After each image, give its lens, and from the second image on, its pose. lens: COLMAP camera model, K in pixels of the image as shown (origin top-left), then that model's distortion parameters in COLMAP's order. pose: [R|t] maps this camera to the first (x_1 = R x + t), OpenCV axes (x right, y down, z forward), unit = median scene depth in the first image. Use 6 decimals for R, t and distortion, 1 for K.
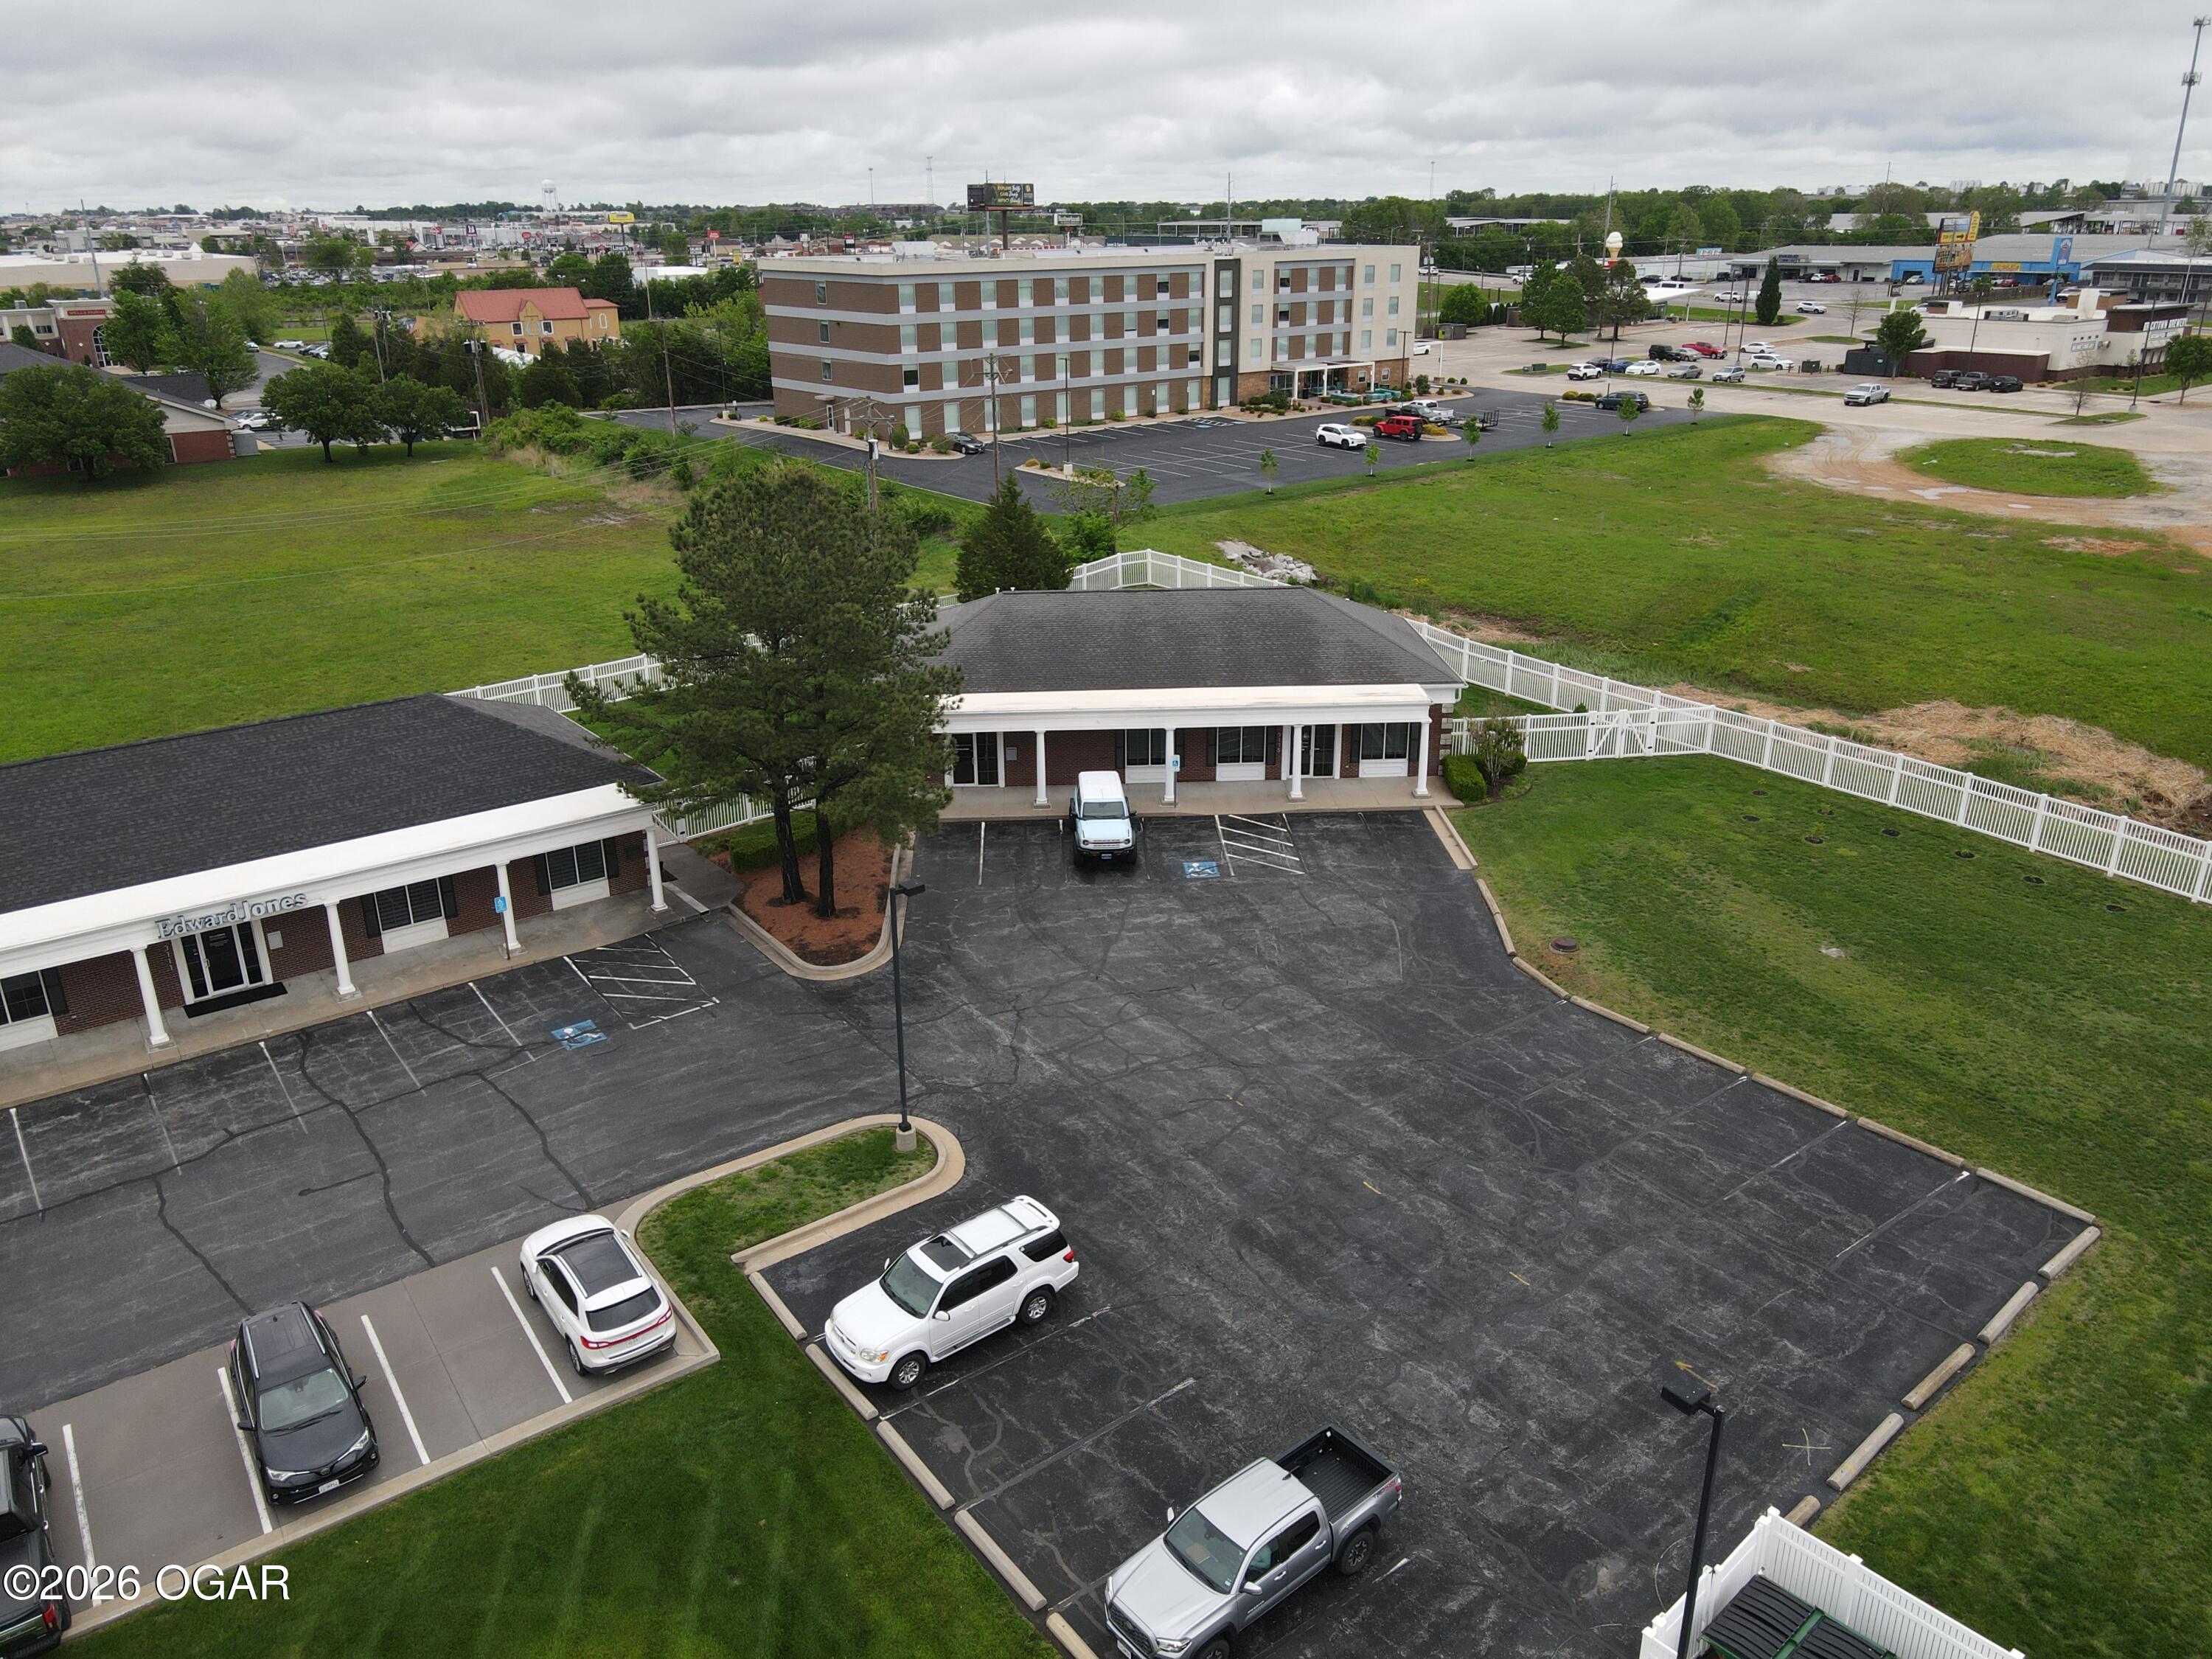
lens RADIAL K [[1632.7, 0, 1105.1], [0, 1632.7, 824.1], [0, 0, 1]] dist [-0.008528, 0.033353]
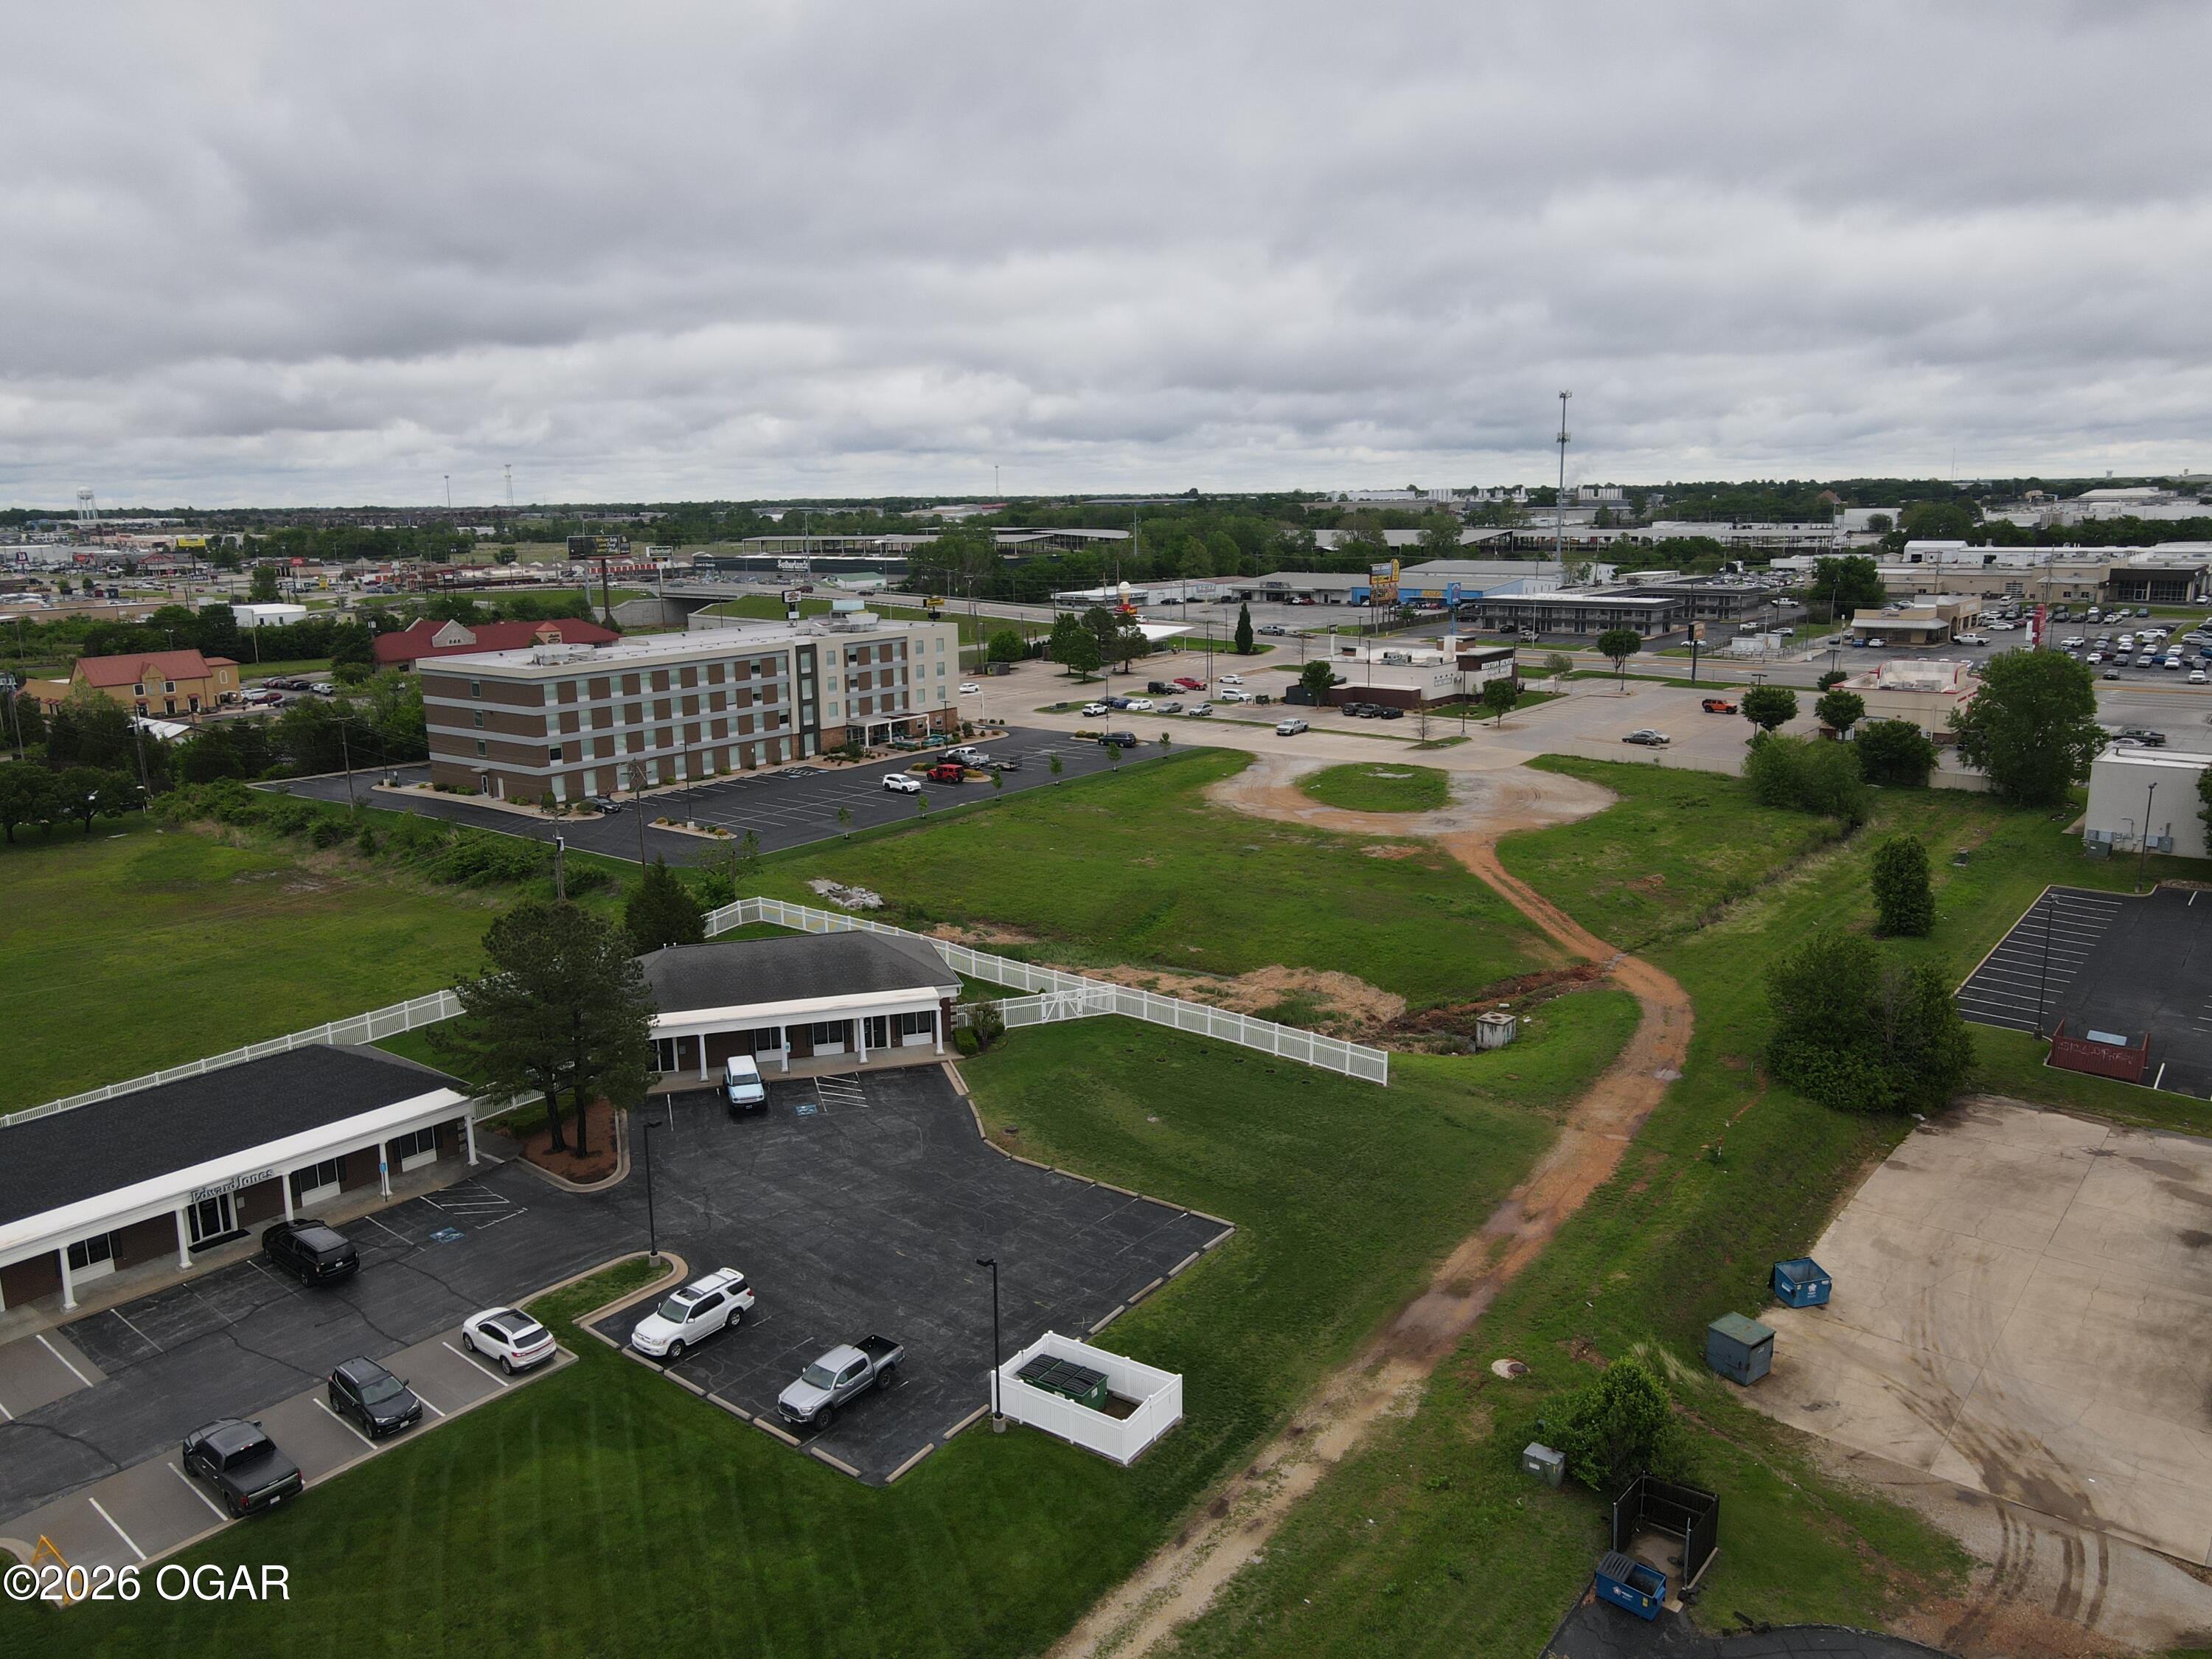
lens RADIAL K [[1632.7, 0, 1101.8], [0, 1632.7, 829.9], [0, 0, 1]] dist [-0.008528, 0.033353]
pose [[0.970202, -0.054840, 0.236010, -0.020575], [0.091902, 0.984554, -0.149021, 0.016875], [-0.224192, 0.166270, 0.960256, -0.544614]]
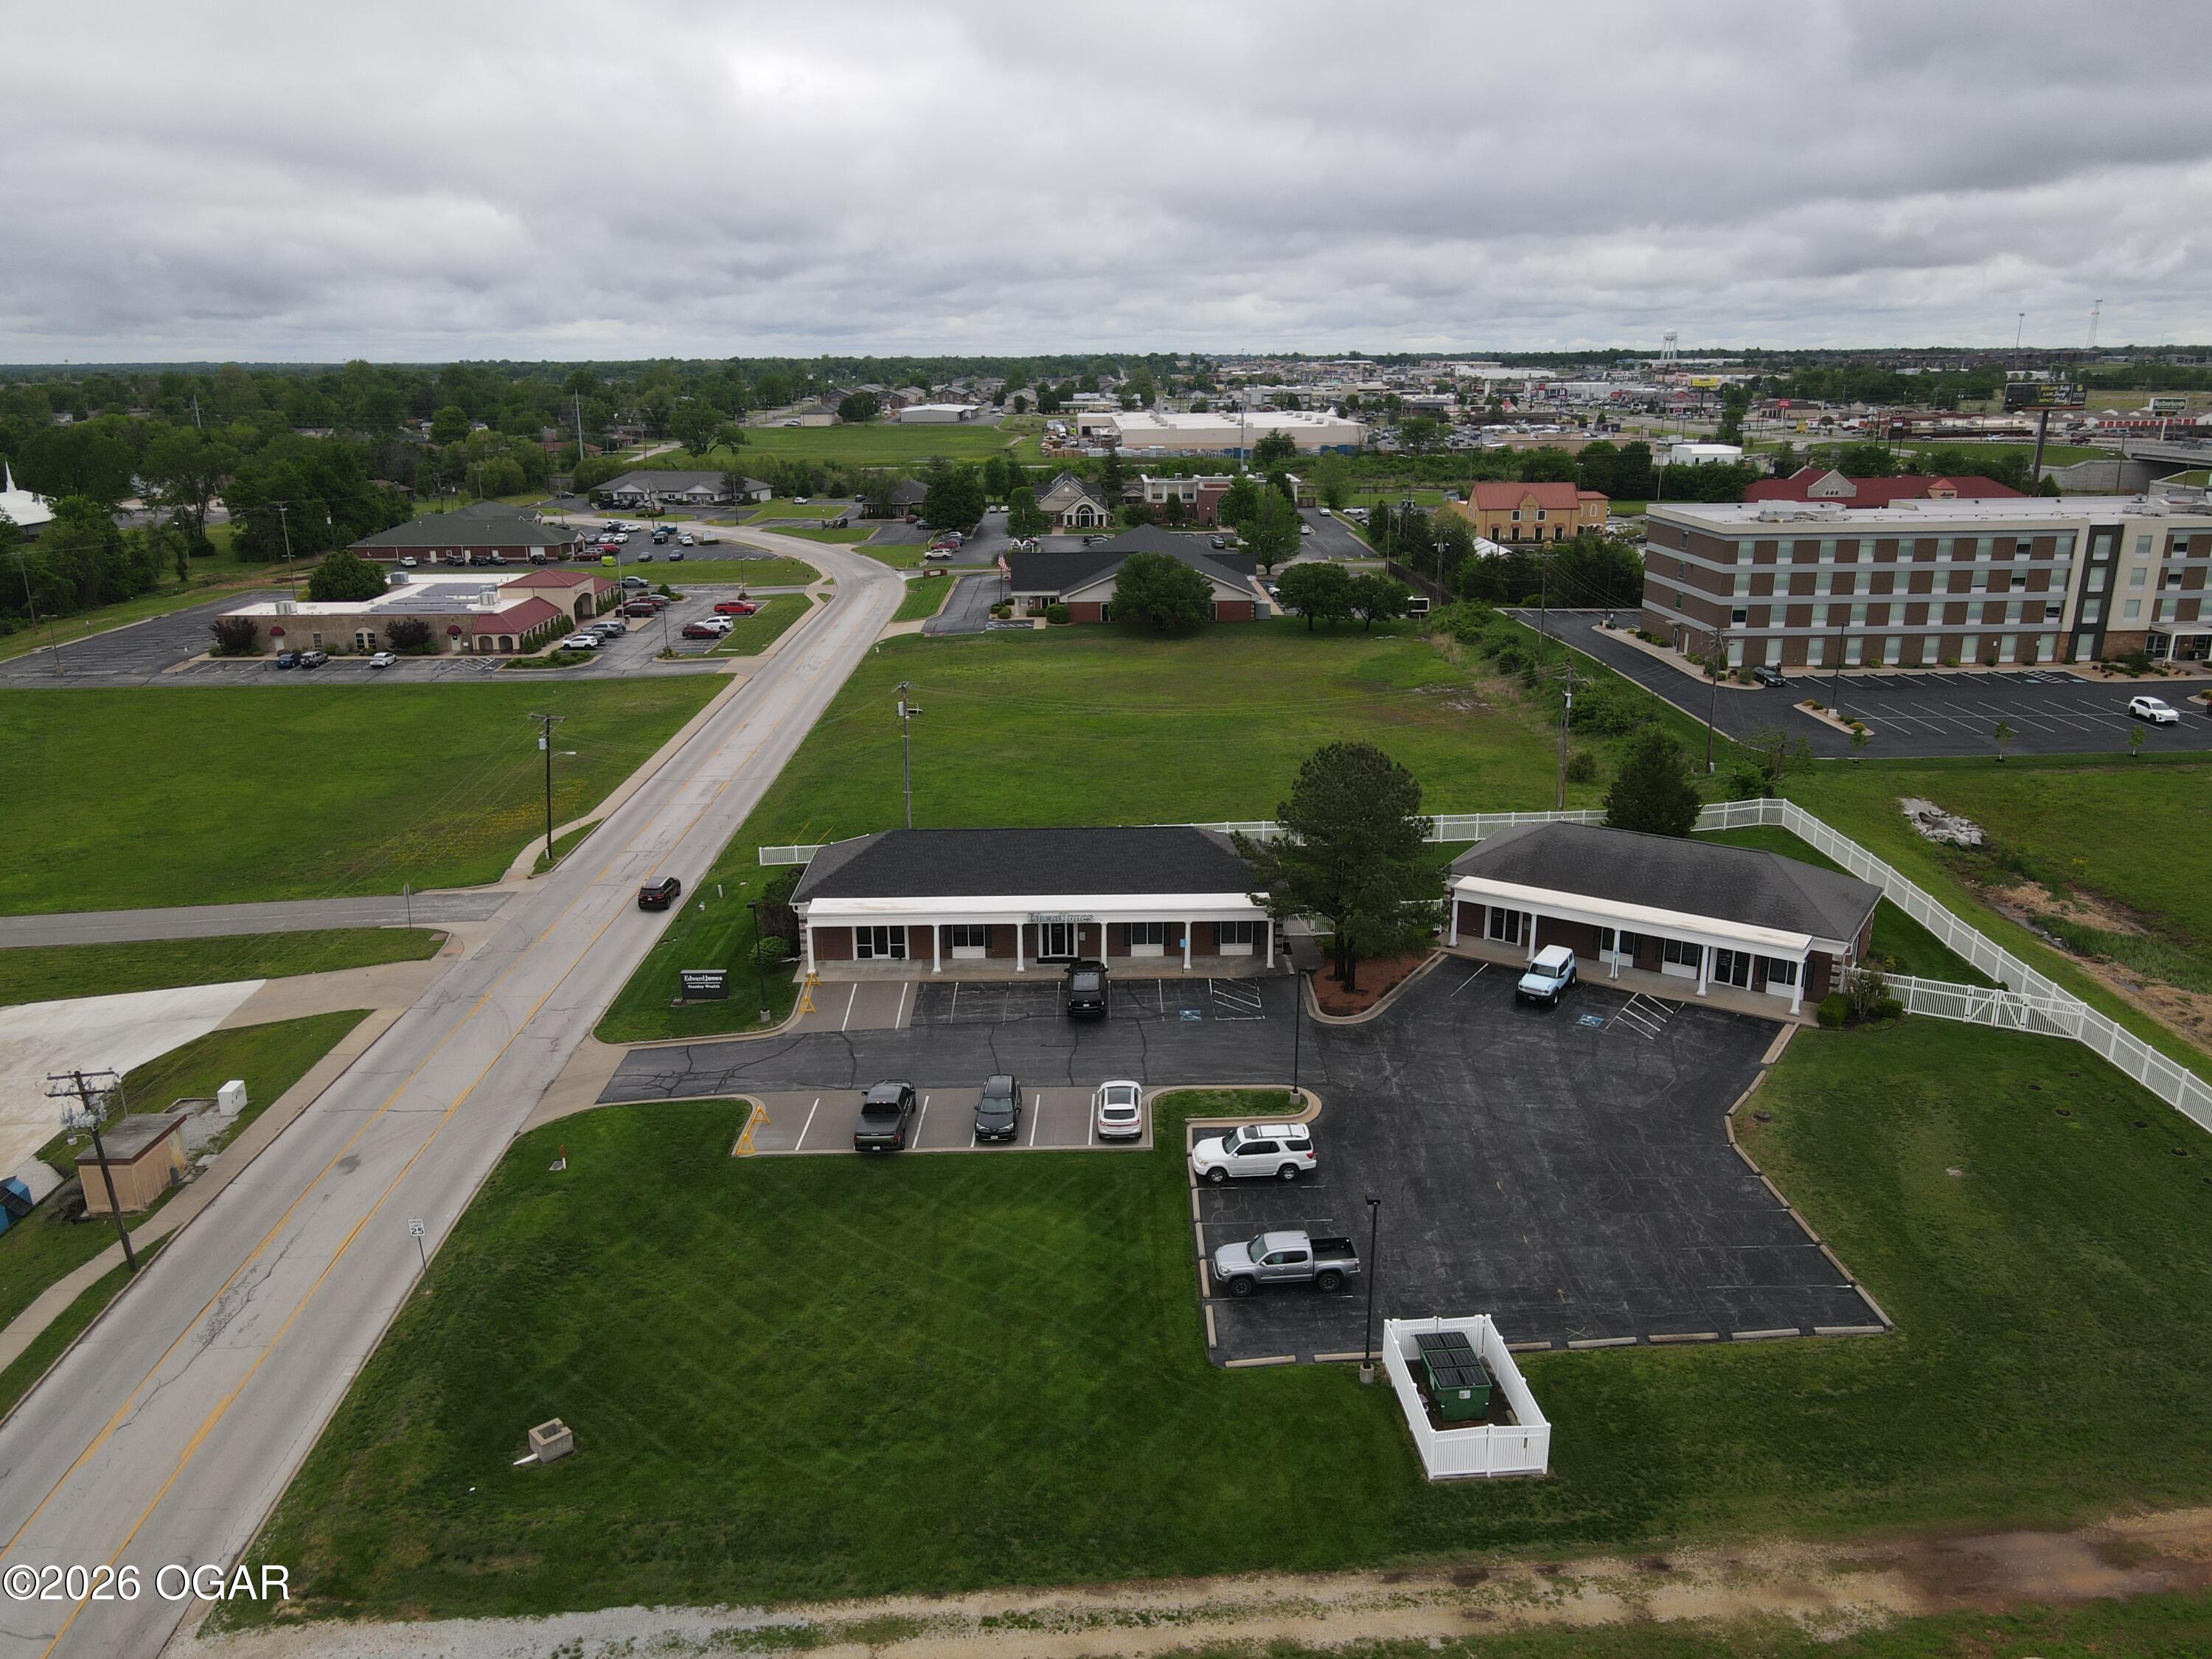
lens RADIAL K [[1632.7, 0, 1101.3], [0, 1632.7, 815.7], [0, 0, 1]] dist [-0.008528, 0.033353]
pose [[0.803030, 0.165247, -0.572569, 0.404737], [-0.210274, 0.977559, -0.012781, -0.033686], [0.557608, 0.130660, 0.819757, -0.413743]]
